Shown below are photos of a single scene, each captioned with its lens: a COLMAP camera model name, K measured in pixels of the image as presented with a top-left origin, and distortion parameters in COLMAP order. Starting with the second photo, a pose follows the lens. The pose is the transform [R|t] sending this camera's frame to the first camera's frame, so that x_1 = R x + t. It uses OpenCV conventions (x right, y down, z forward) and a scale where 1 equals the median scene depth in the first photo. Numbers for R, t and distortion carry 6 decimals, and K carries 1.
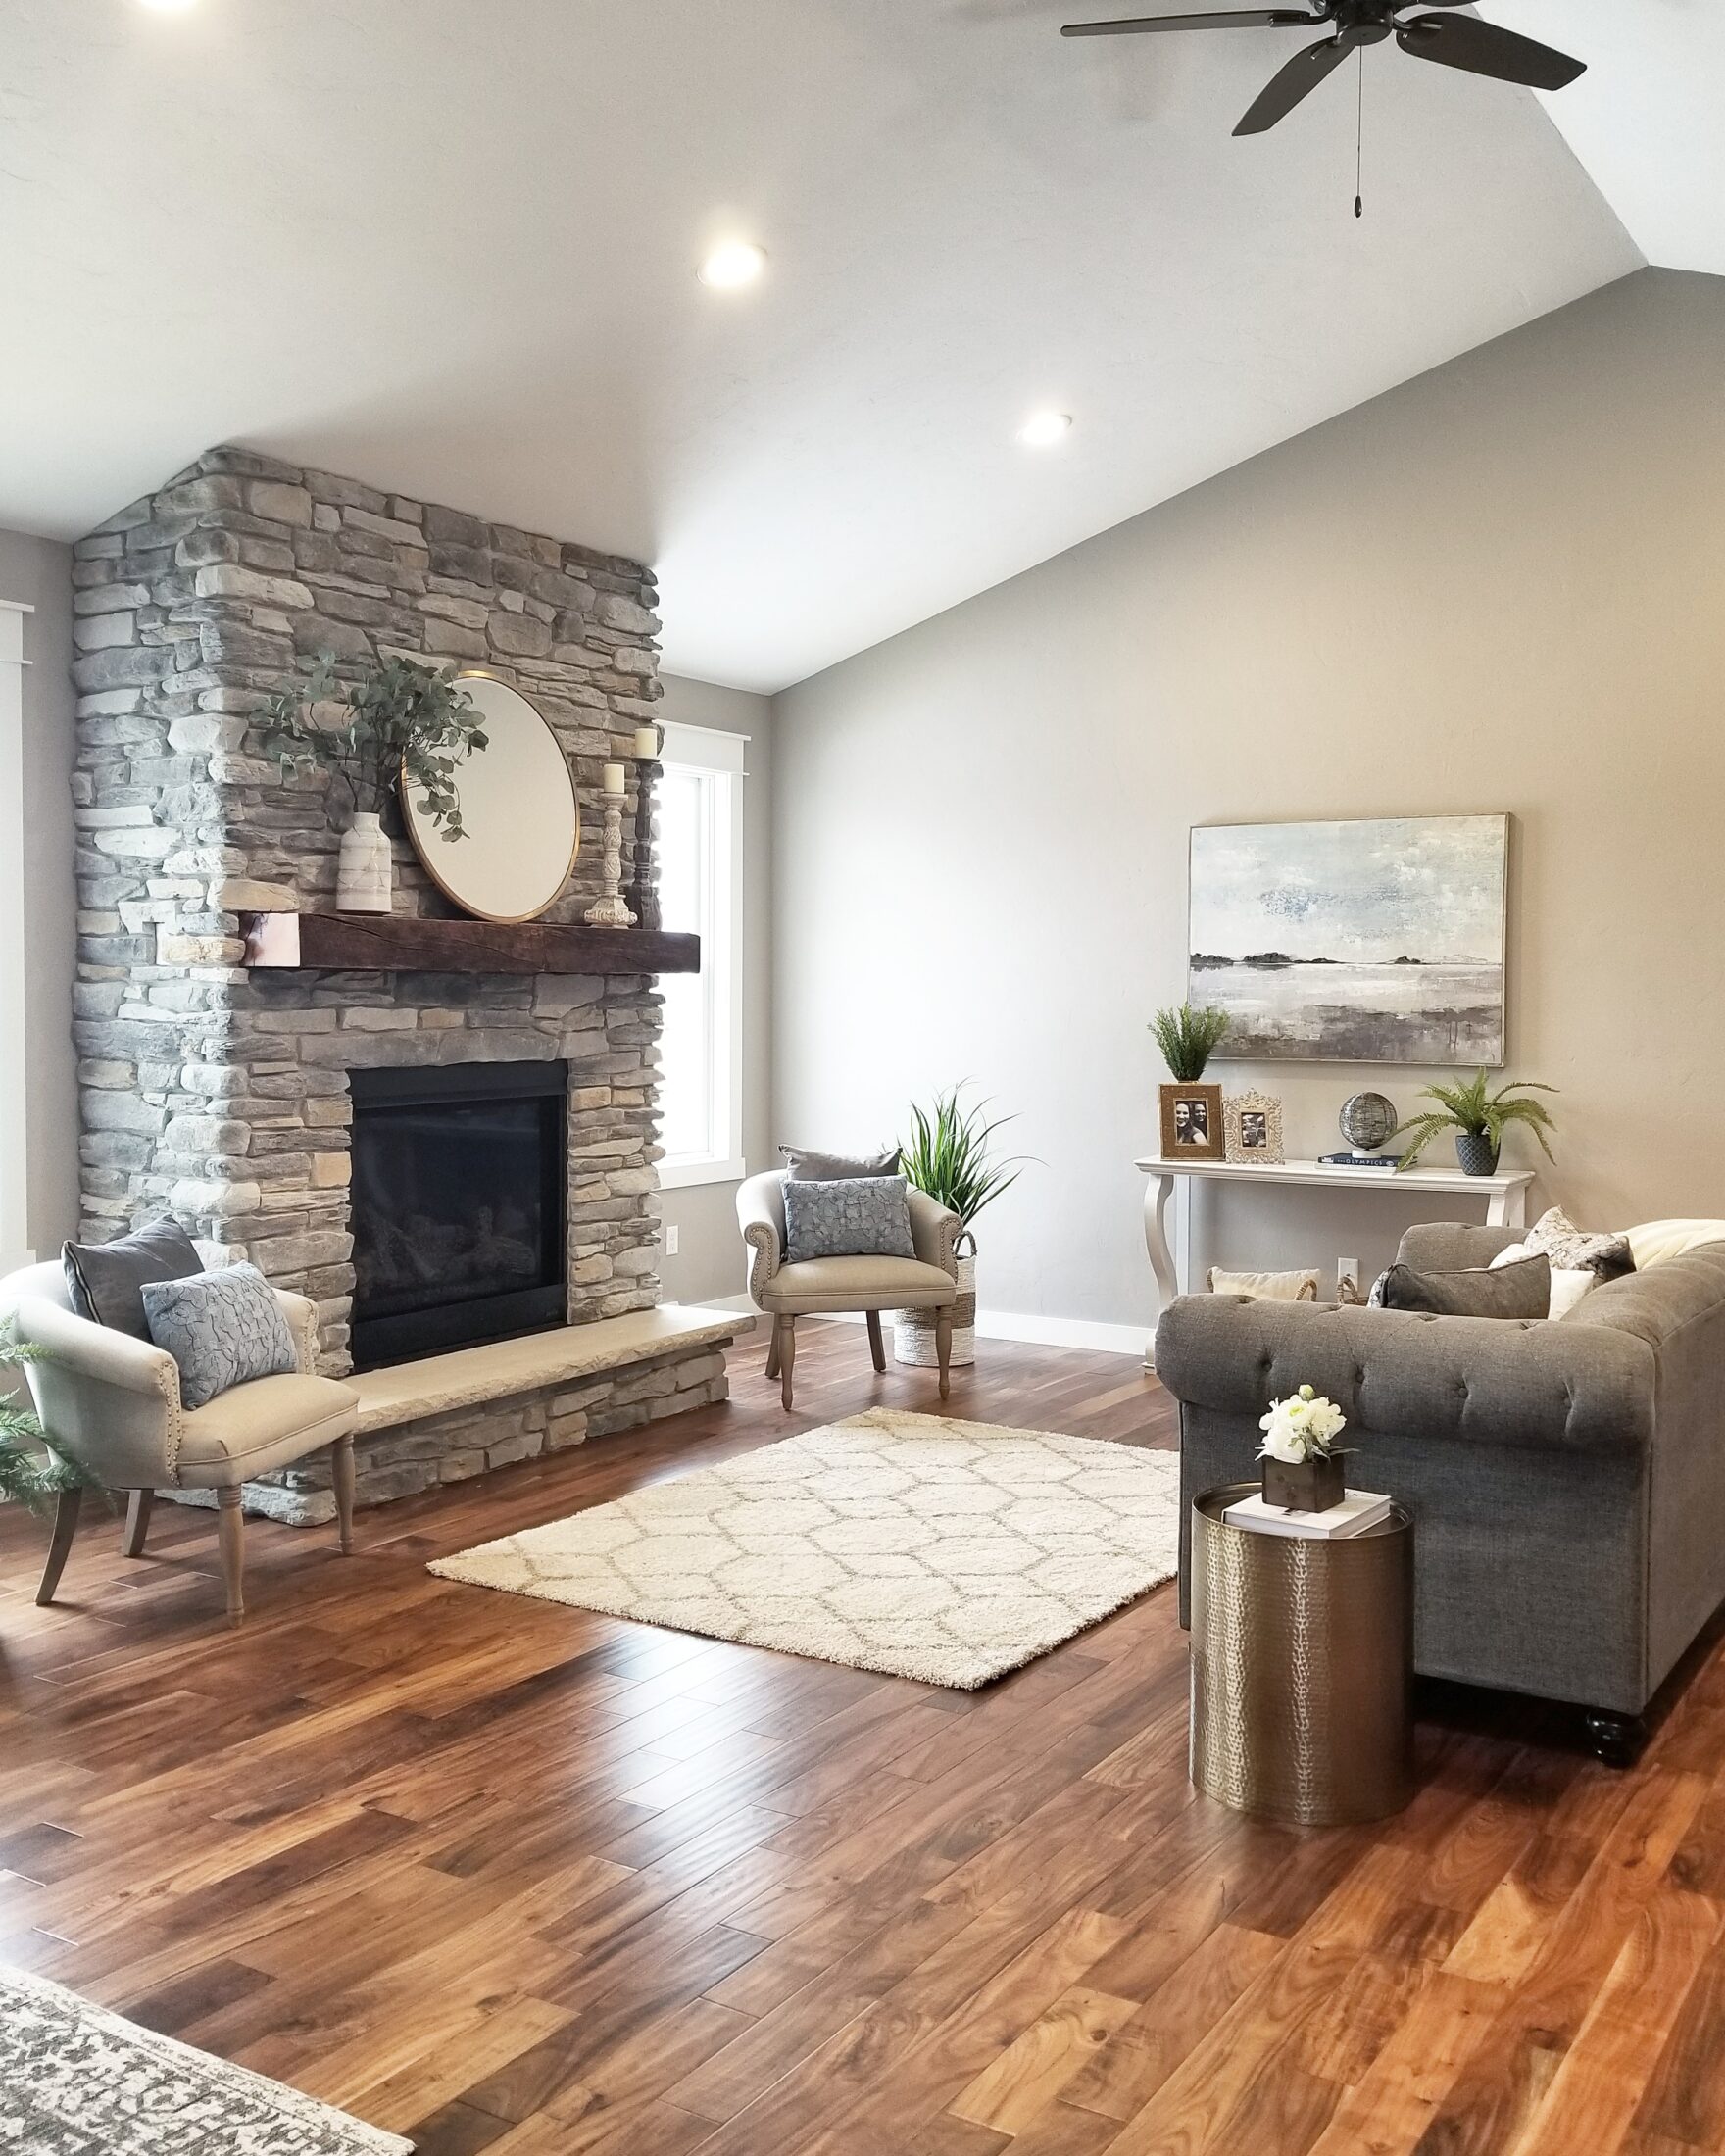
lens RADIAL K [[2049.0, 0, 880.9], [0, 2049.0, 1052.7], [0, 0, 1]] dist [0.043472, 0.000000]
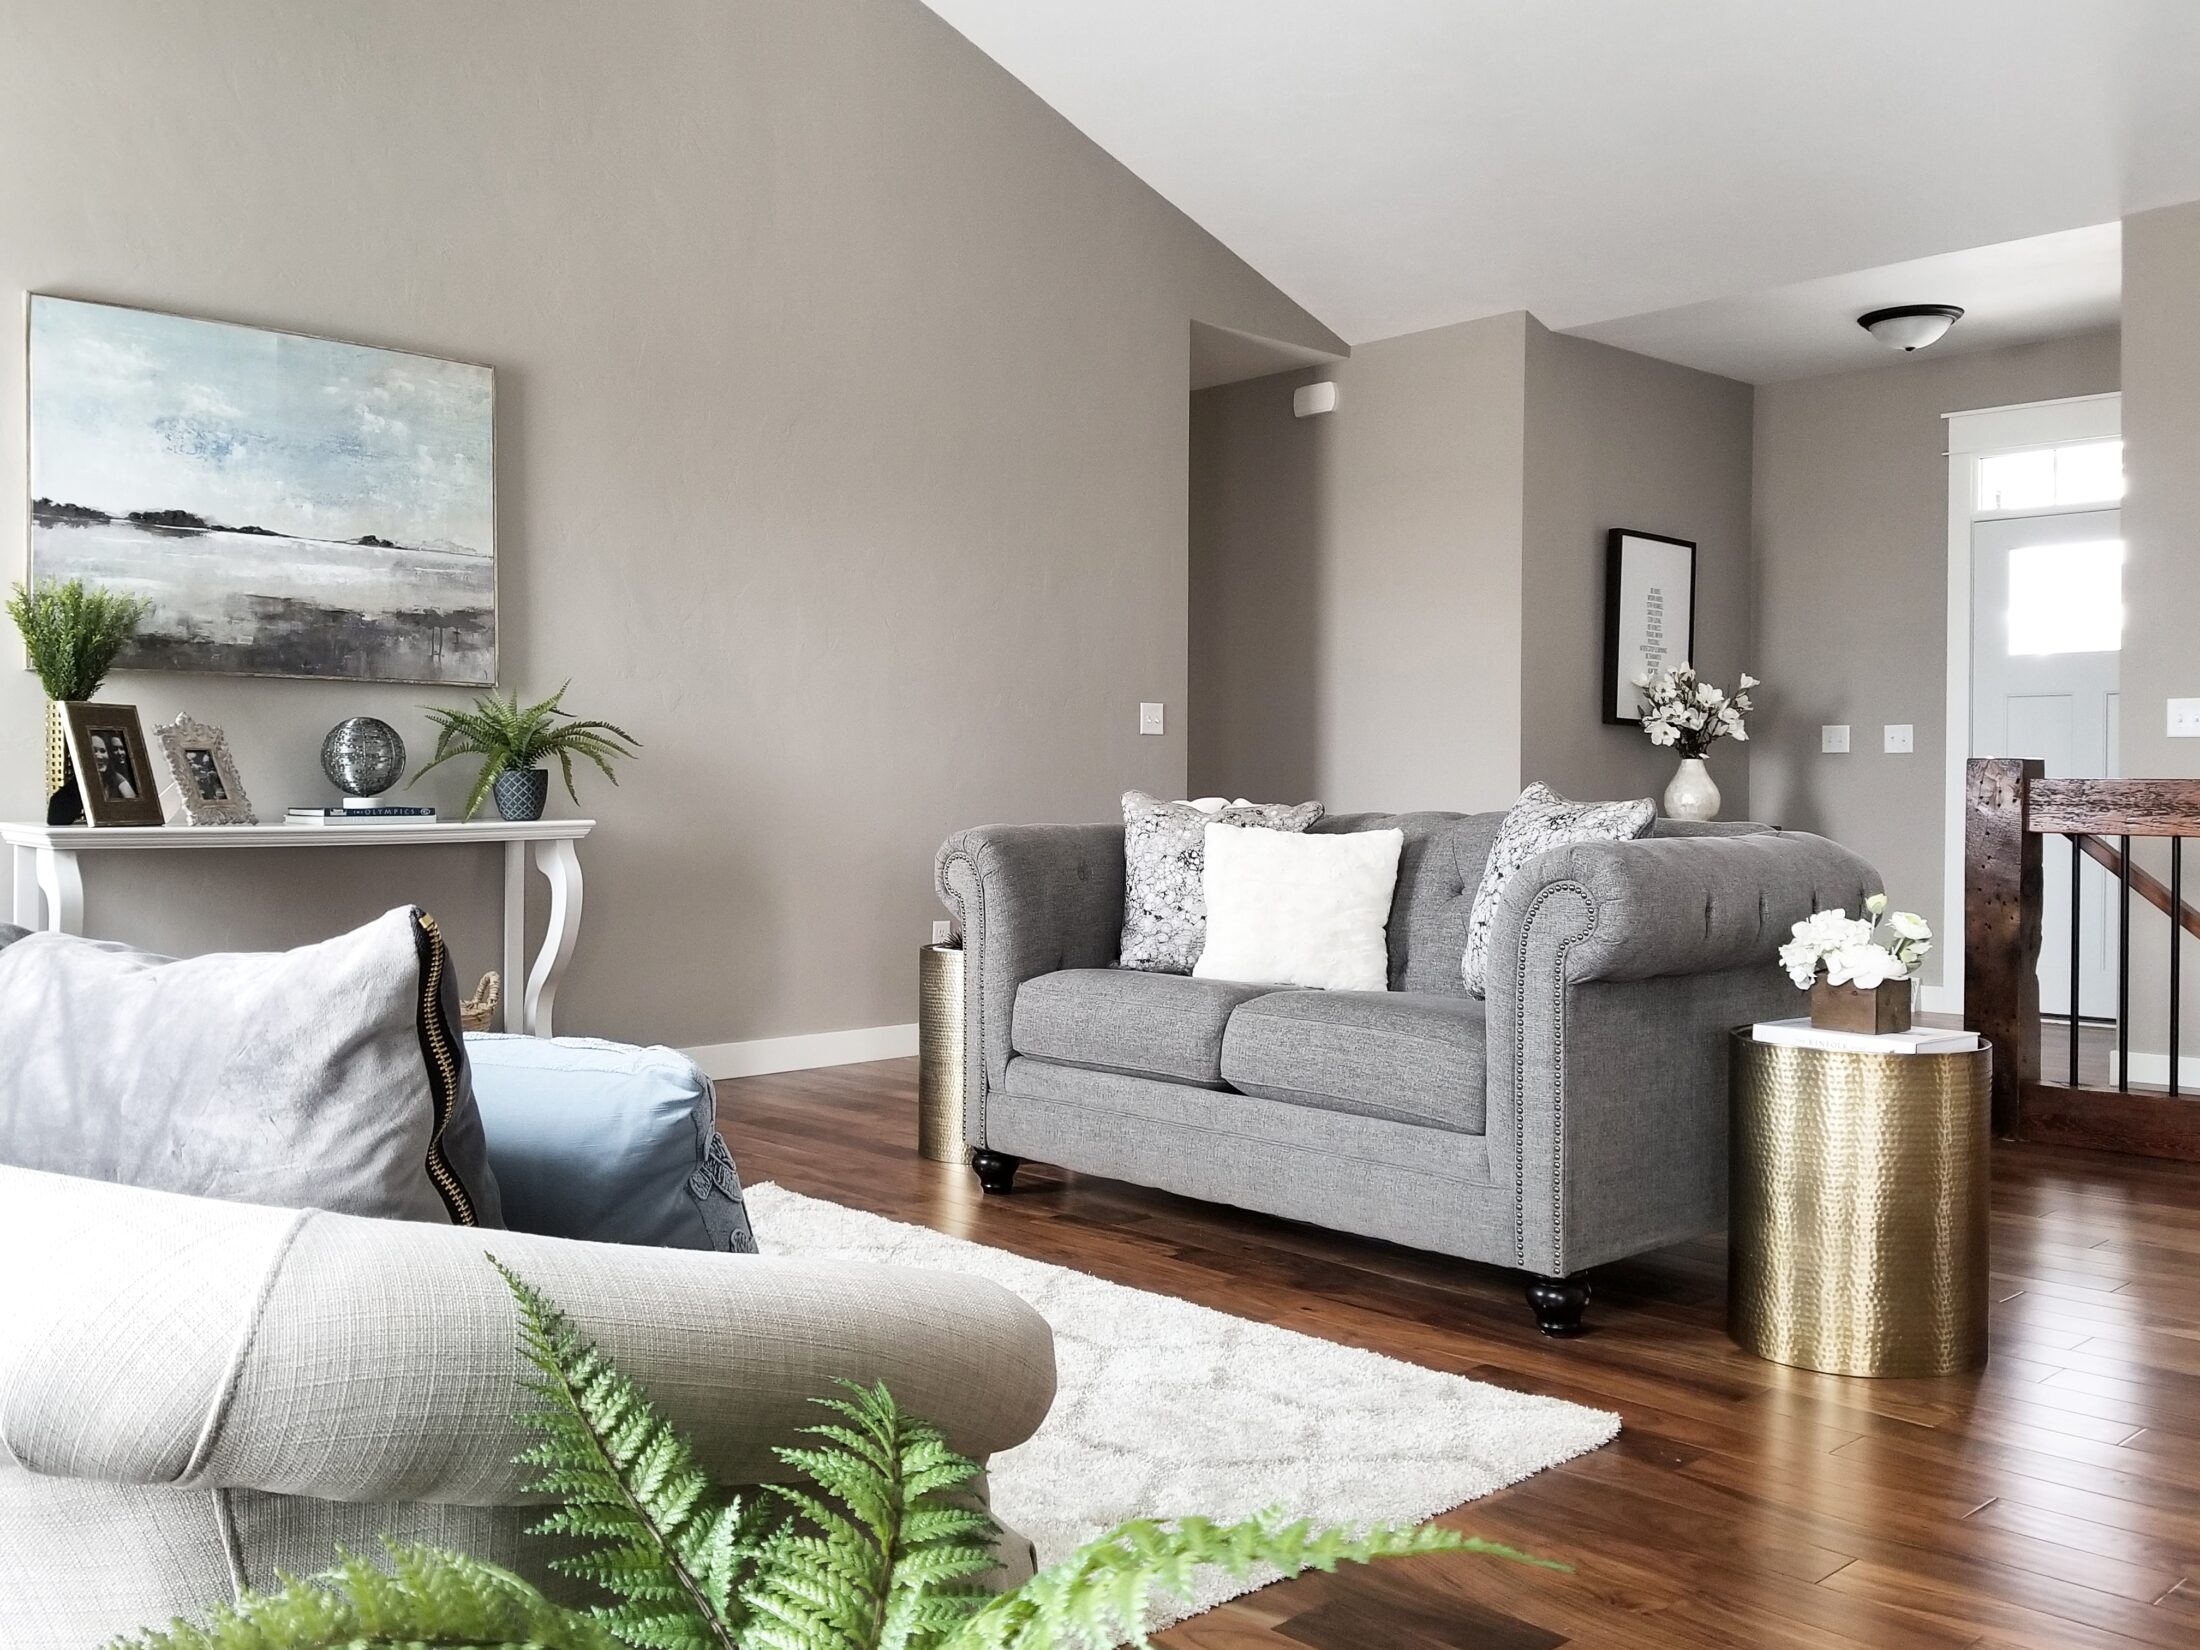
lens RADIAL K [[1948.6, 0, 1087.8], [0, 1948.6, 793.5], [0, 0, 1]] dist [0.097410, -0.167341]
pose [[0.261514, -0.011150, 0.965135, -0.364031], [0.033180, 0.999446, 0.002555, 0.052845], [-0.964629, 0.031355, 0.261740, 0.576753]]
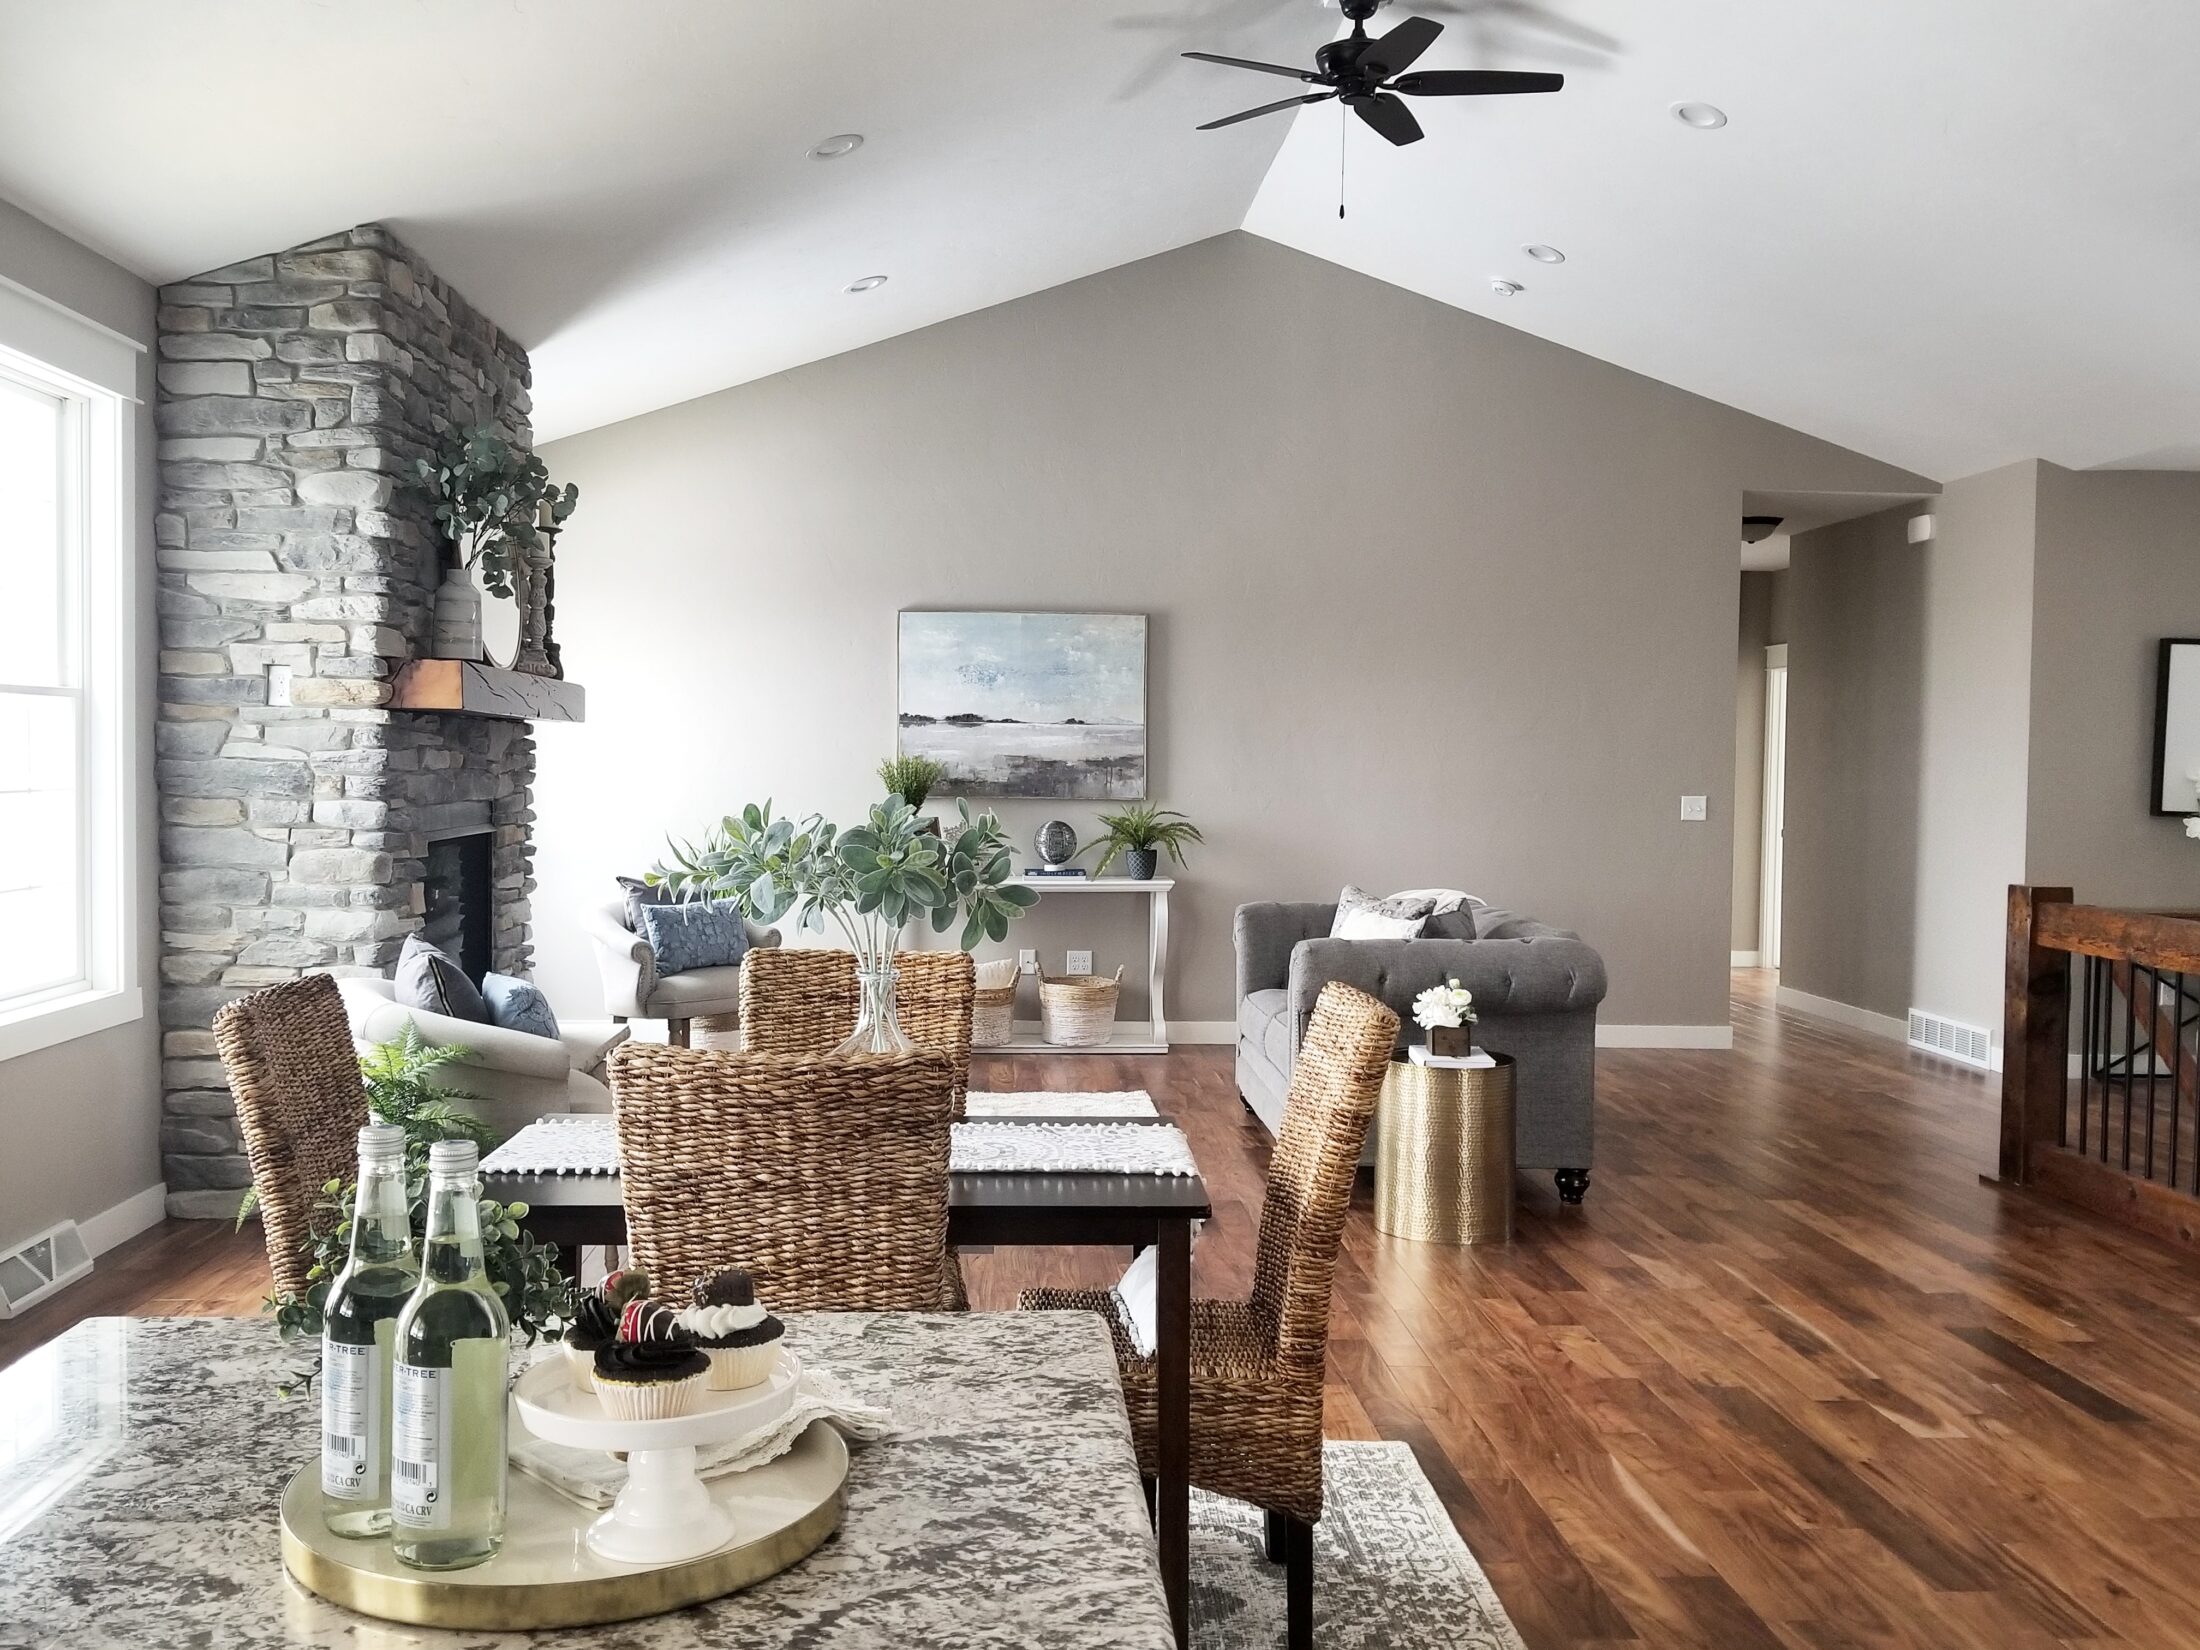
lens RADIAL K [[1948.6, 0, 1084.7], [0, 1948.6, 819.0], [0, 0, 1]] dist [0.097410, -0.167341]
pose [[0.825444, -0.015182, 0.564280, -0.452604], [0.015411, 0.999872, 0.004358, 0.012977], [-0.564274, 0.005099, 0.825572, -0.040804]]
